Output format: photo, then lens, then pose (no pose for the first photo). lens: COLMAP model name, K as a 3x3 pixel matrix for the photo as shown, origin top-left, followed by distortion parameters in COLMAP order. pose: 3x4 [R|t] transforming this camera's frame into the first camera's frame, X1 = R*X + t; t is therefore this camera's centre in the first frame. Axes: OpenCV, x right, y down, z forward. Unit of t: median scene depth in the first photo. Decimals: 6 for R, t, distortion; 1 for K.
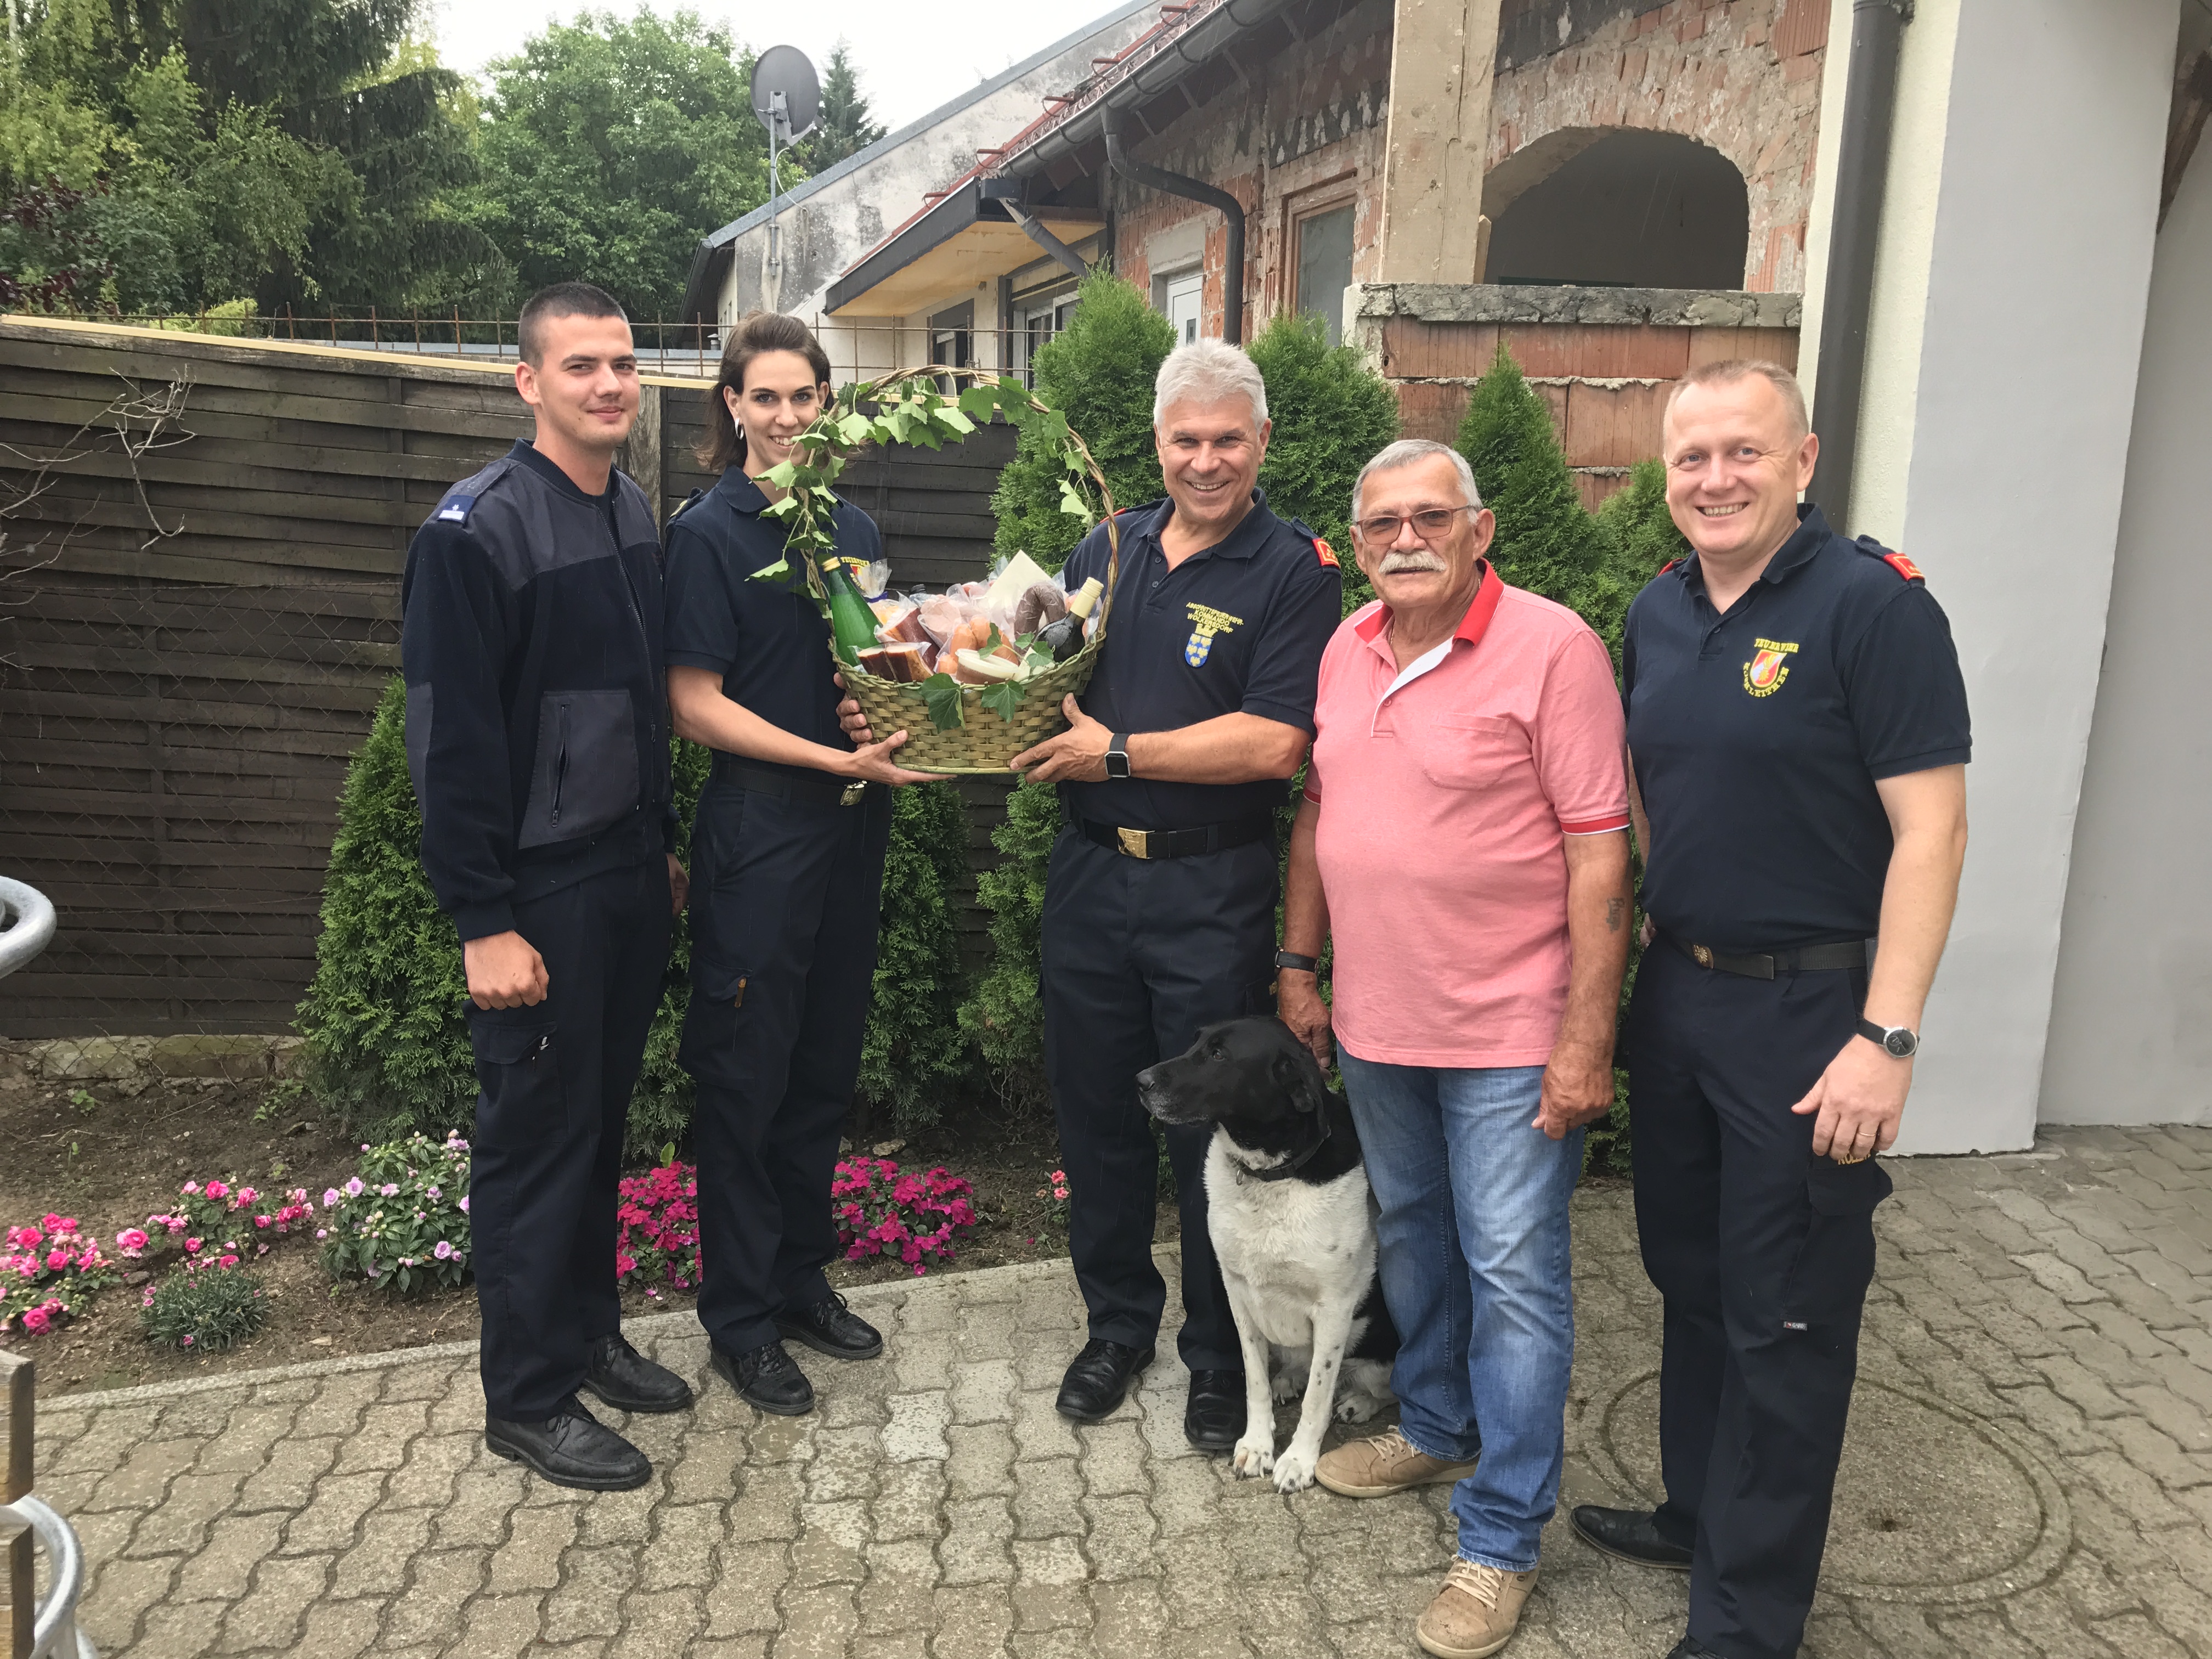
lens RADIAL K [[1811.5, 0, 1107.3], [0, 1811.5, 830.6], [0, 0, 1]] dist [-0.006895, -0.002142]
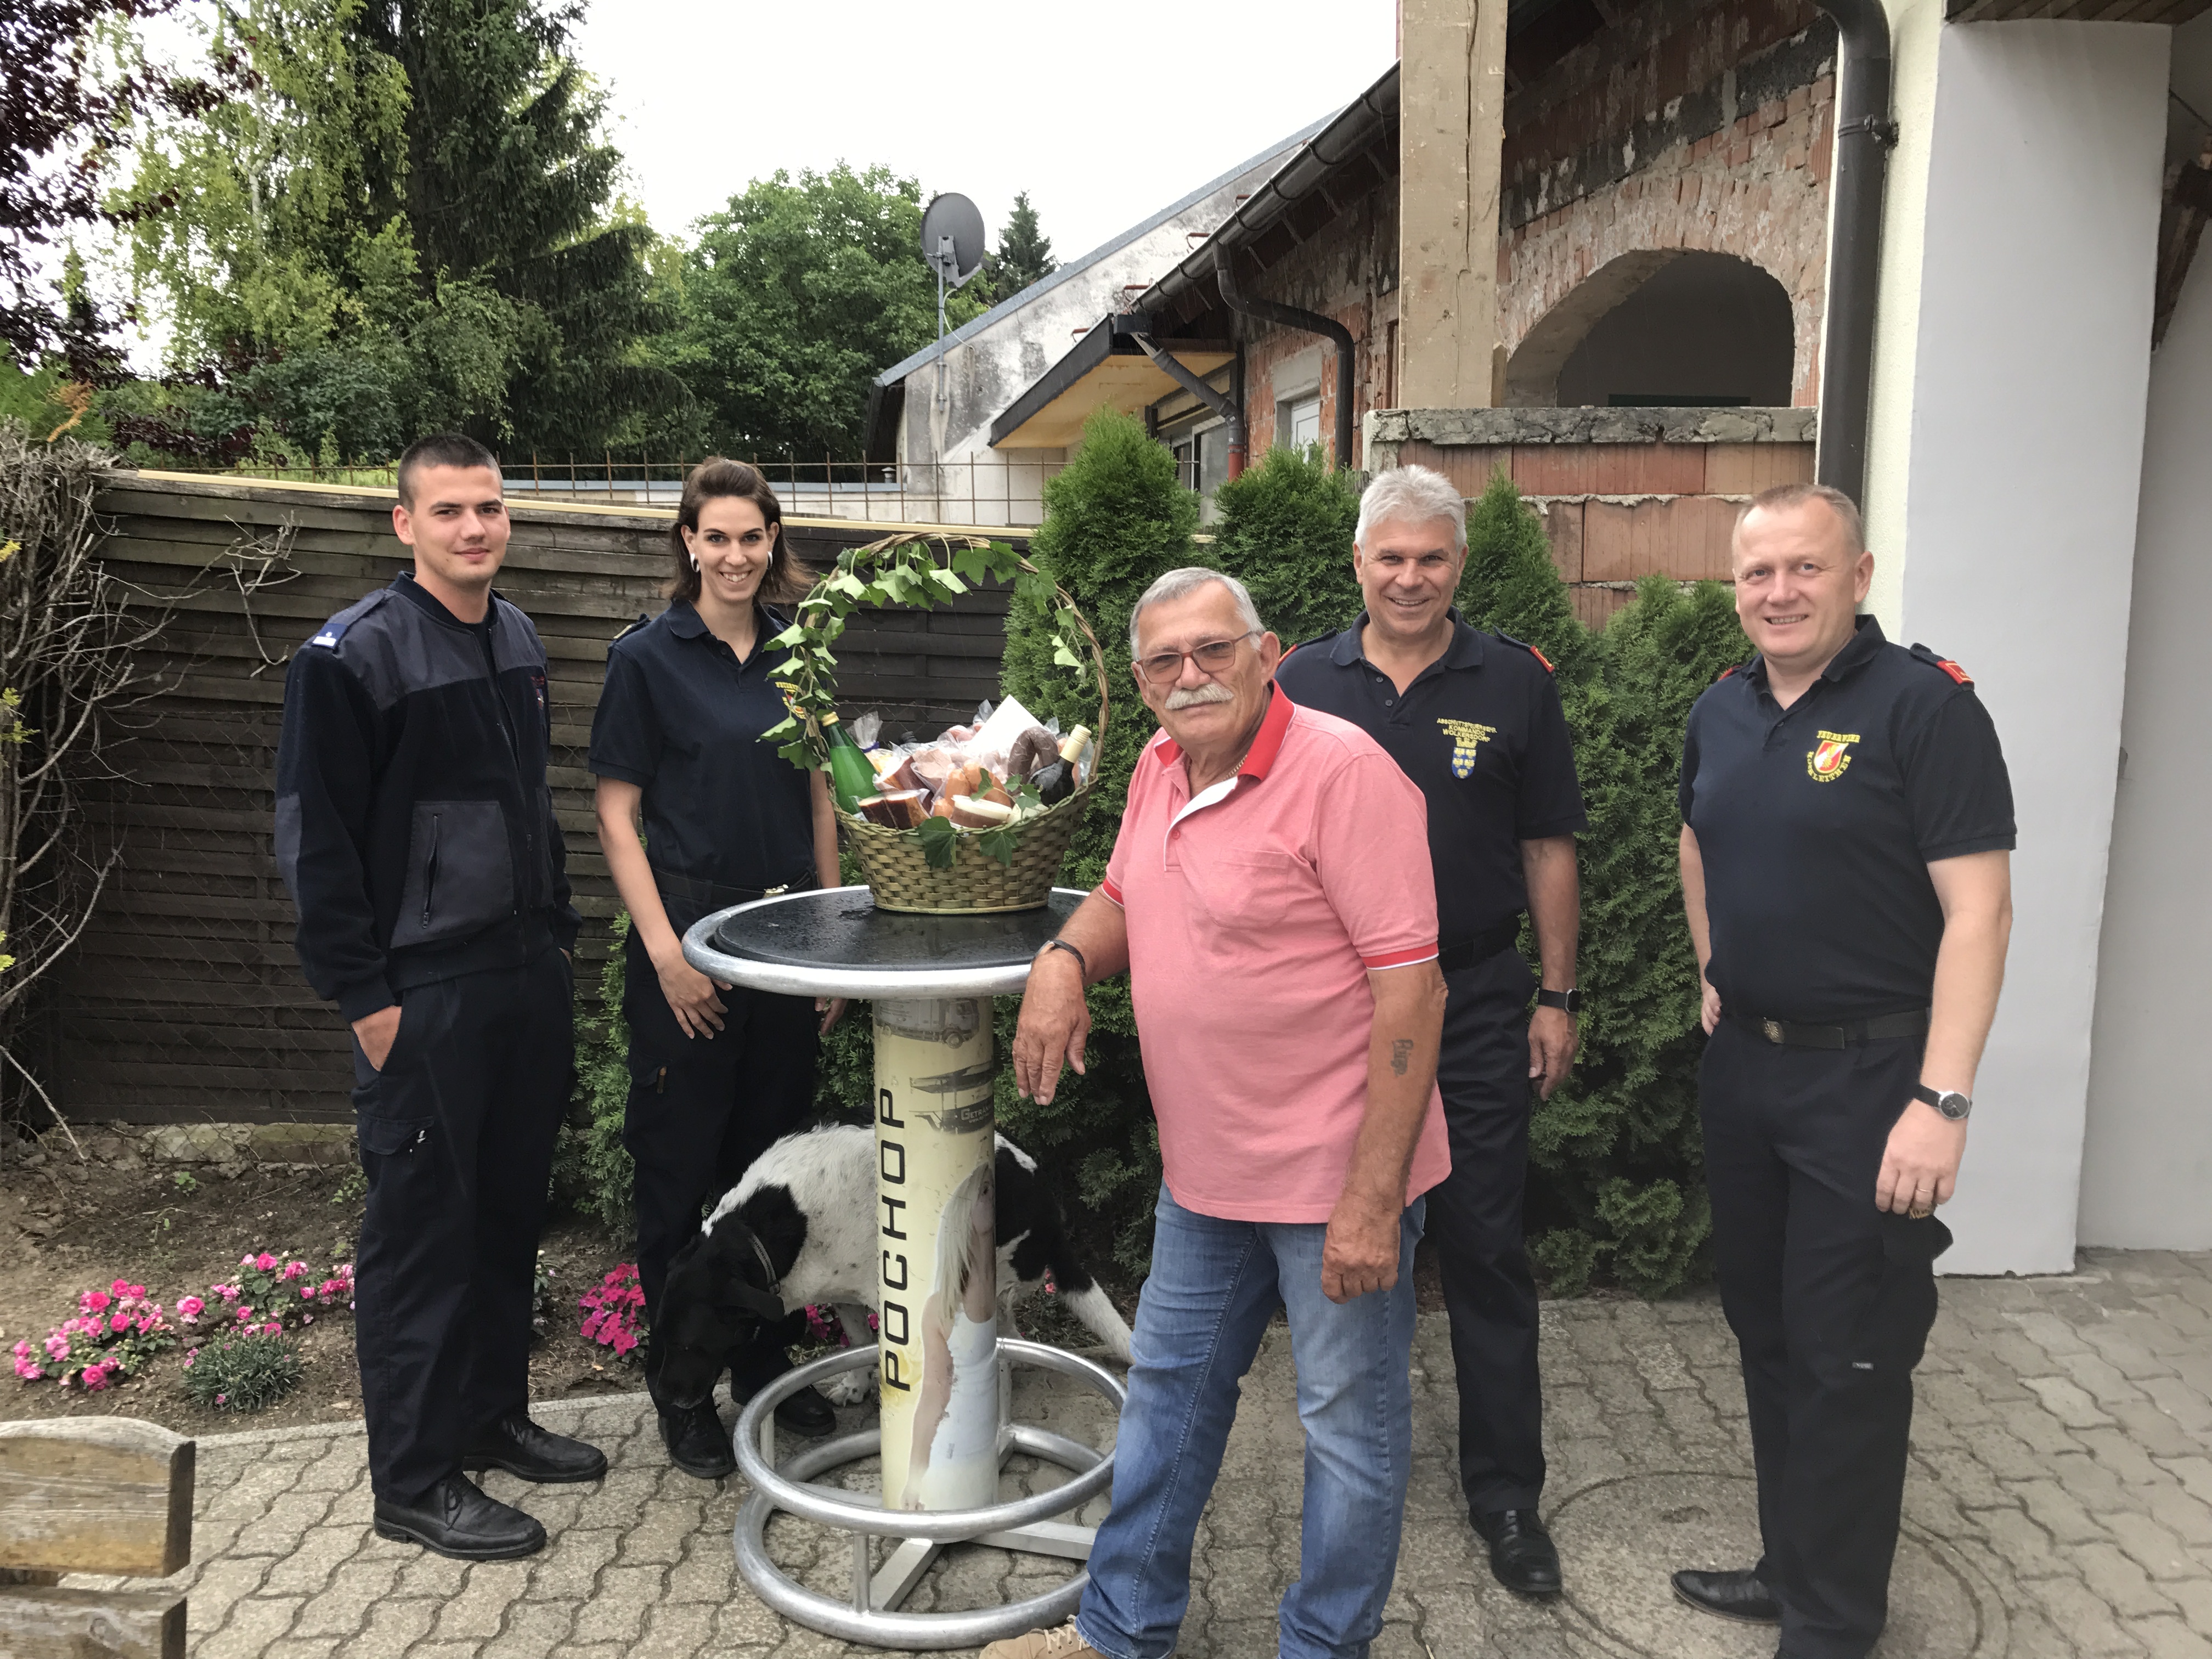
lens RADIAL K [[1811.5, 0, 1103.1], [0, 1811.5, 830.8], [0, 0, 1]] dist [-0.006895, -0.002142]
pose [[0.994196, -0.001354, -0.107571, 0.096603], [-0.005632, 0.997894, -0.064614, 0.006005], [0.107432, 0.064845, 0.992095, -0.030193]]
